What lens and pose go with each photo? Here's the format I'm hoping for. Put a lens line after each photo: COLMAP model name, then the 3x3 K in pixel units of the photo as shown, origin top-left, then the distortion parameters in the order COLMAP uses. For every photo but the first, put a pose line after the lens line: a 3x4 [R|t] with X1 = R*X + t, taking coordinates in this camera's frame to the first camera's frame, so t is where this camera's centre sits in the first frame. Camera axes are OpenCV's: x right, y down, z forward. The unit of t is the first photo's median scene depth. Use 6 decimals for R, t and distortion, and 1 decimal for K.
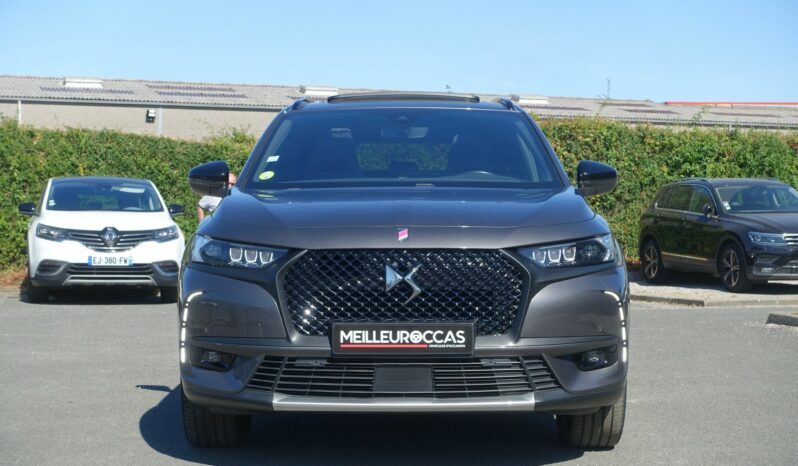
lens RADIAL K [[1418.1, 0, 399.0], [0, 1418.1, 233.0], [0, 0, 1]] dist [-0.022688, 0.003290]
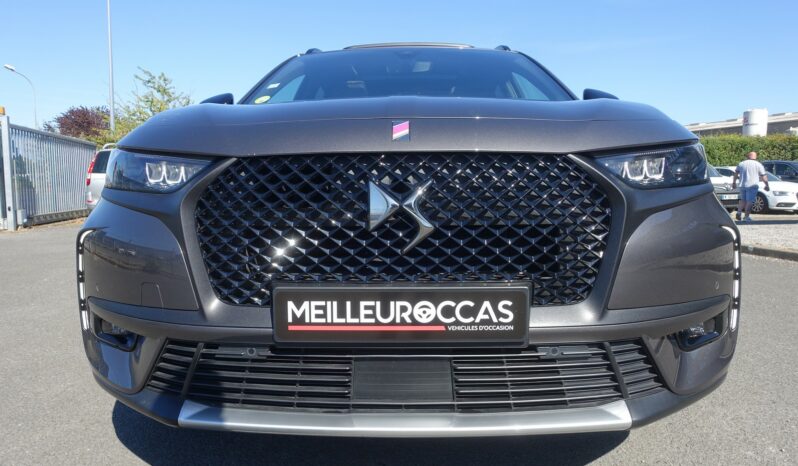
lens RADIAL K [[546.9, 0, 399.0], [0, 546.9, 233.0], [0, 0, 1]] dist [0.001365, 0.000811]
pose [[0.999740, -0.004182, -0.022409, 0.006994], [0.005833, 0.997230, 0.074154, 0.026740], [0.022037, -0.074266, 0.996995, 0.782626]]
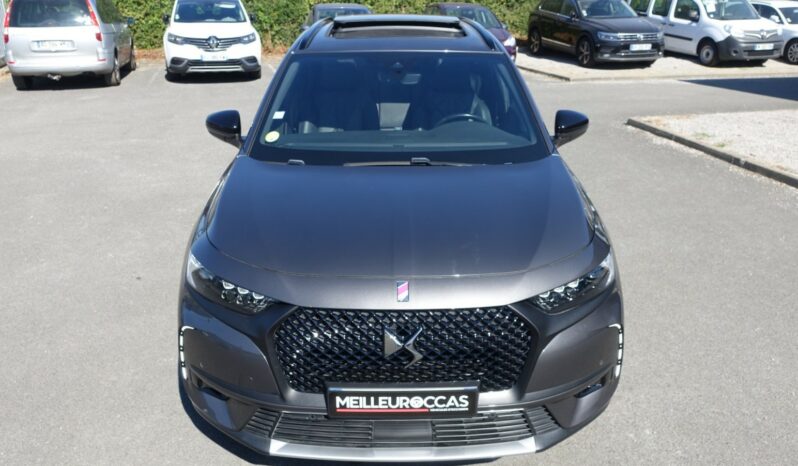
lens RADIAL K [[671.4, 0, 399.0], [0, 671.4, 233.0], [0, 0, 1]] dist [-0.004790, -0.001657]
pose [[0.999890, -0.002638, 0.014626, -0.005877], [-0.002589, 0.938152, 0.346213, -0.184549], [-0.014635, -0.346212, 0.938042, 0.614281]]
